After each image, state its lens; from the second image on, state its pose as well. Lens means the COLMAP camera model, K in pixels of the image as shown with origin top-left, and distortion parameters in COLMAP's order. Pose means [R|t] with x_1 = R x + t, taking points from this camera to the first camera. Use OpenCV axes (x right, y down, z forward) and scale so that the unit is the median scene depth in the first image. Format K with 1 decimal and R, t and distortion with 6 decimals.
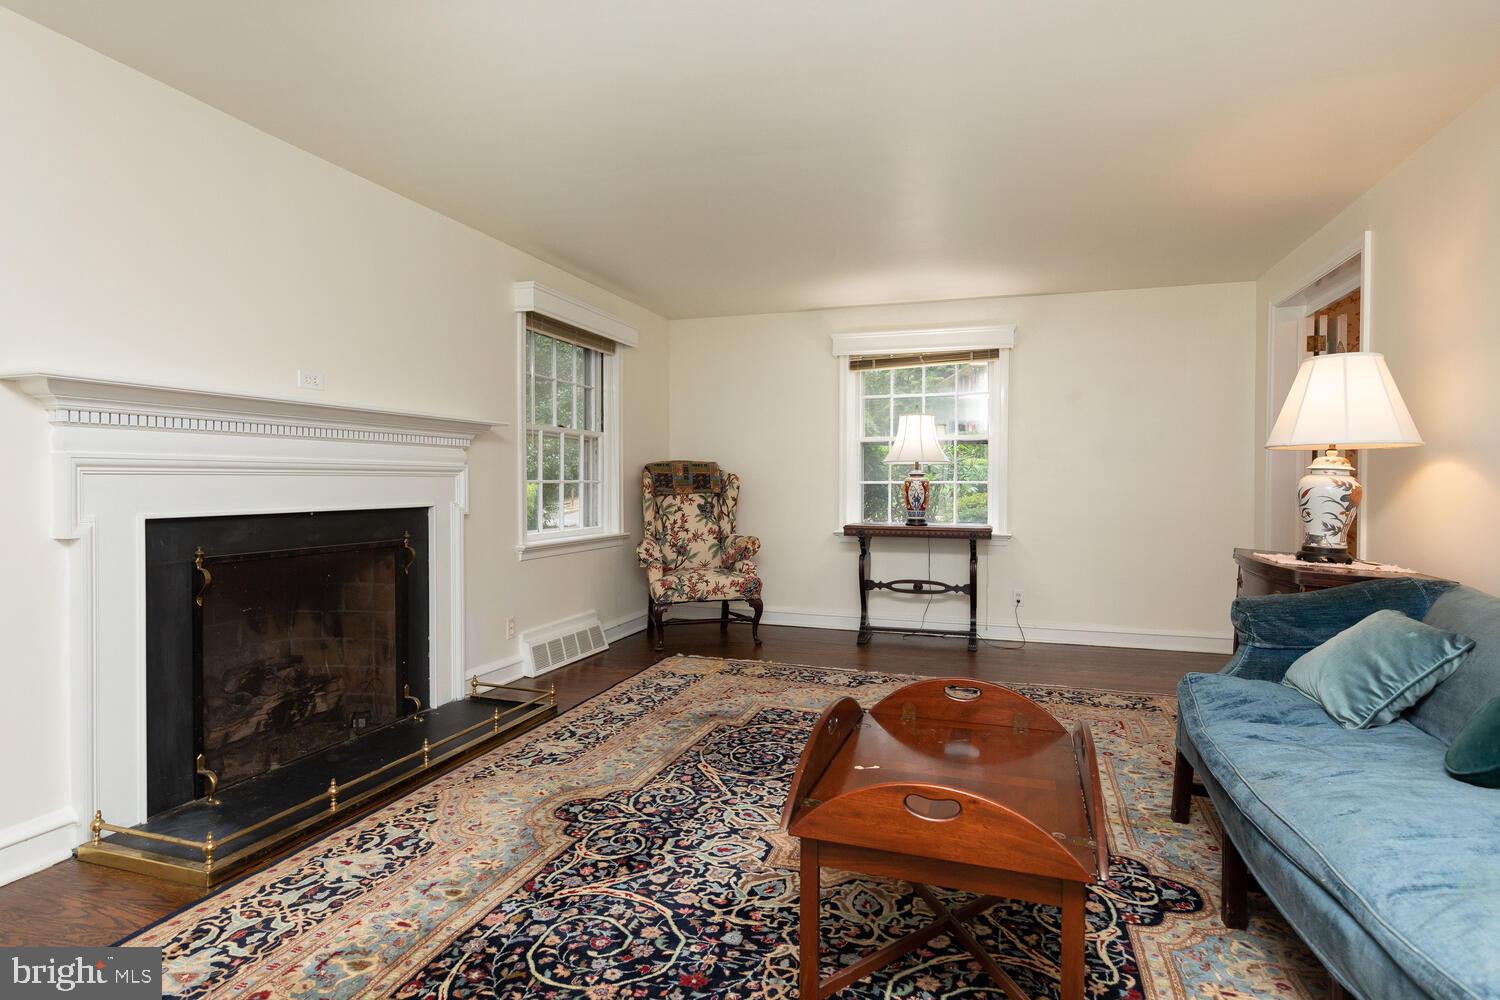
lens RADIAL K [[767.7, 0, 774.9], [0, 767.7, 501.8], [0, 0, 1]] dist [0.011078, -0.000214]
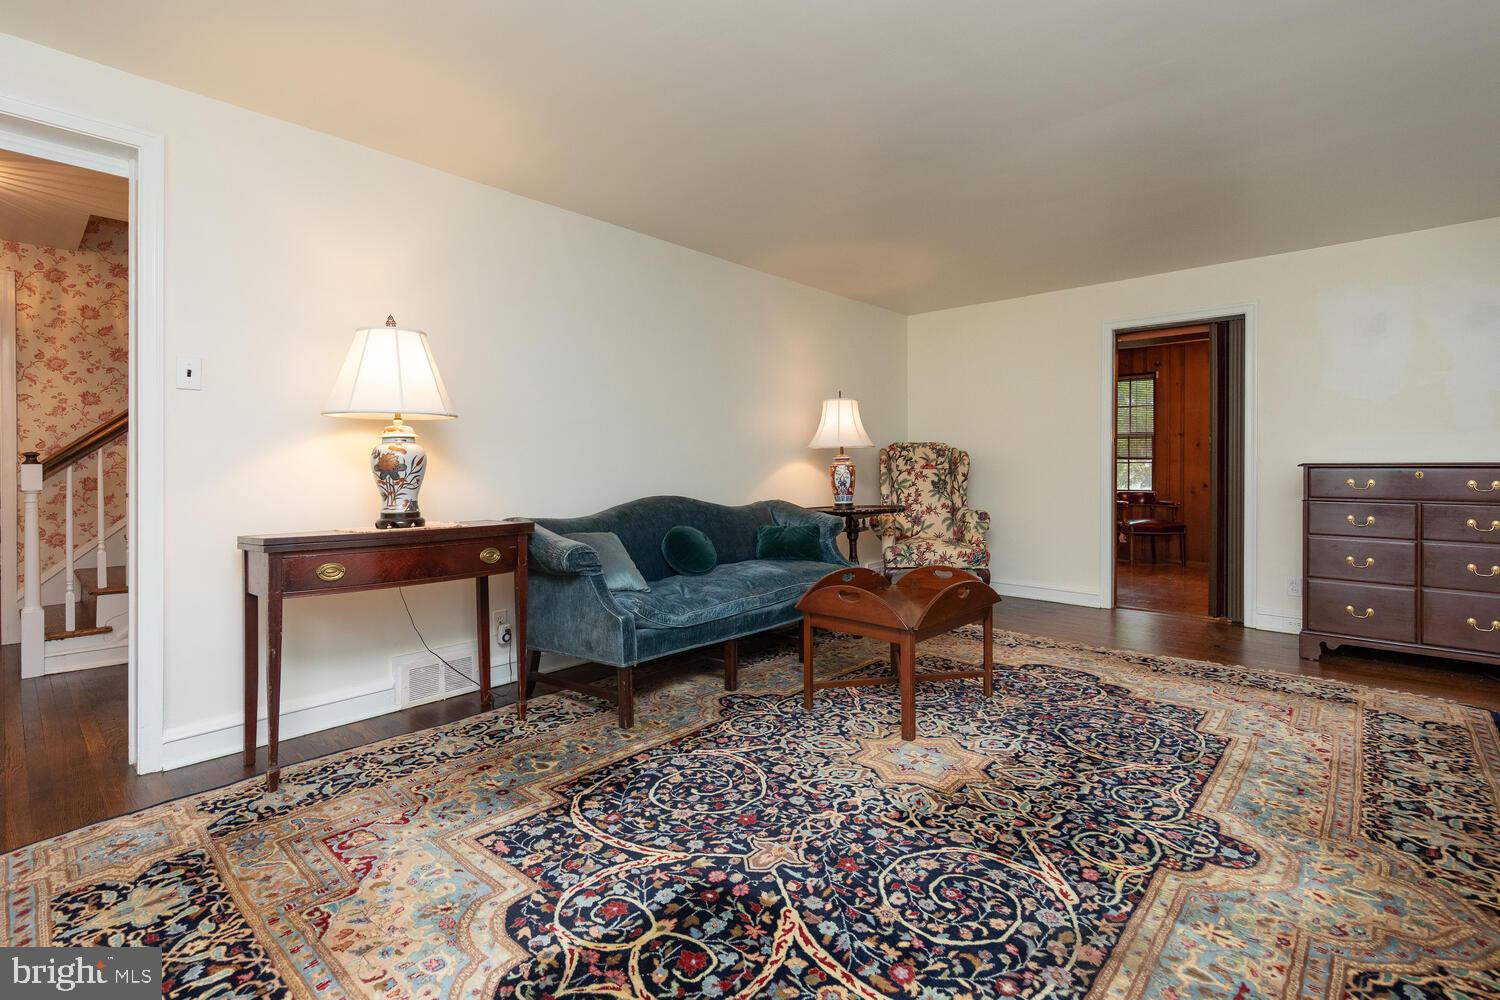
lens RADIAL K [[686.0, 0, 735.5], [0, 686.0, 465.4], [0, 0, 1]] dist [0.009329, -0.000975]
pose [[-0.894715, -0.005005, 0.446610, -0.097843], [0.008897, 0.999539, 0.029027, -0.026631], [-0.446549, 0.029945, -0.894258, 1.580157]]
